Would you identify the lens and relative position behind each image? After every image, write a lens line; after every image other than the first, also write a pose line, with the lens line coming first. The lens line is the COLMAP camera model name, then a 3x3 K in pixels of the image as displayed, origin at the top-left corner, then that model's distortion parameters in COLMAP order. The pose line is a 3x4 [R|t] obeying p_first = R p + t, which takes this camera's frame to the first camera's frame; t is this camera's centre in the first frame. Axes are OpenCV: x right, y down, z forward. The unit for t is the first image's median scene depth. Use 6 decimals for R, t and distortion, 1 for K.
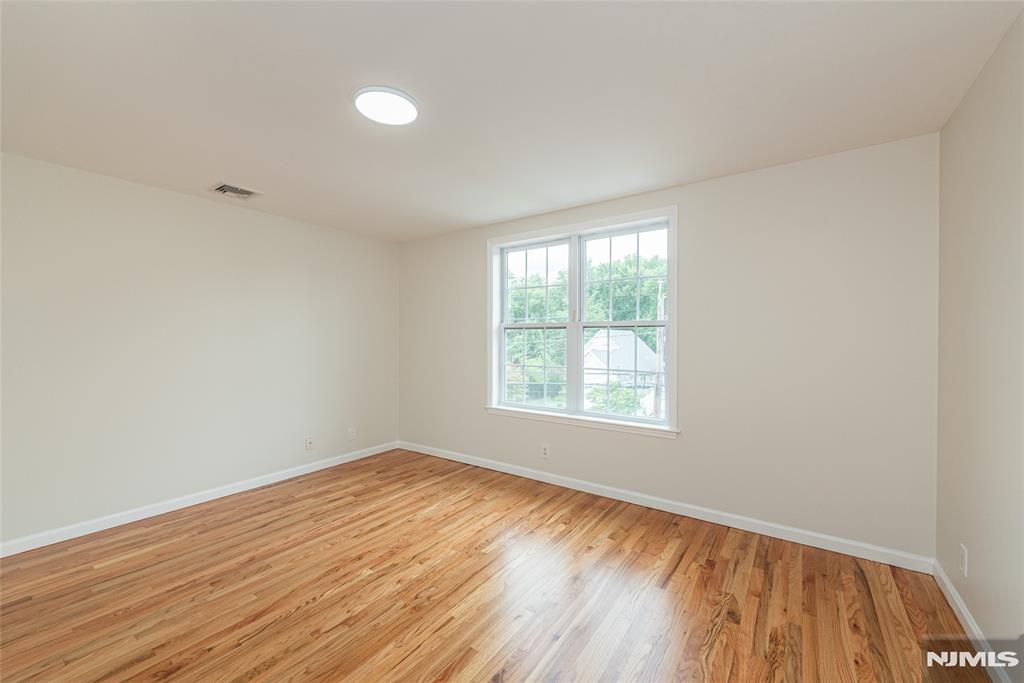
lens RADIAL K [[423.0, 0, 503.4], [0, 423.0, 346.4], [0, 0, 1]] dist [-0.000672, -0.000123]
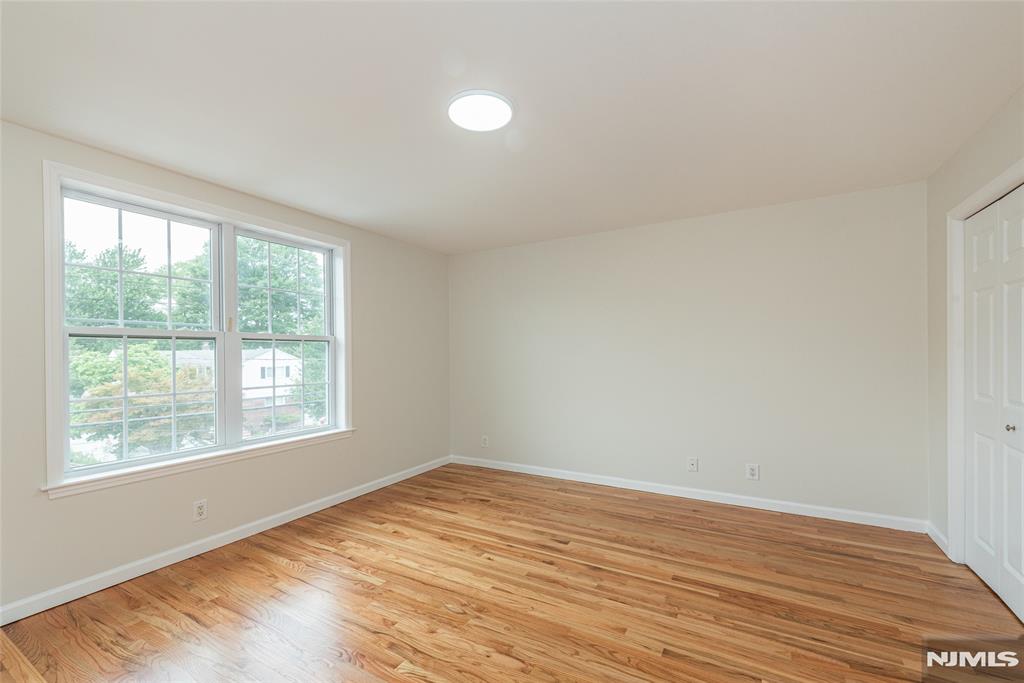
lens RADIAL K [[423.0, 0, 503.4], [0, 423.0, 346.4], [0, 0, 1]] dist [-0.000672, -0.000123]
pose [[-0.087008, 0.013389, 0.996118, -0.892877], [0.038660, 0.999202, -0.010054, -0.002412], [-0.995457, 0.037636, -0.087456, 0.730206]]
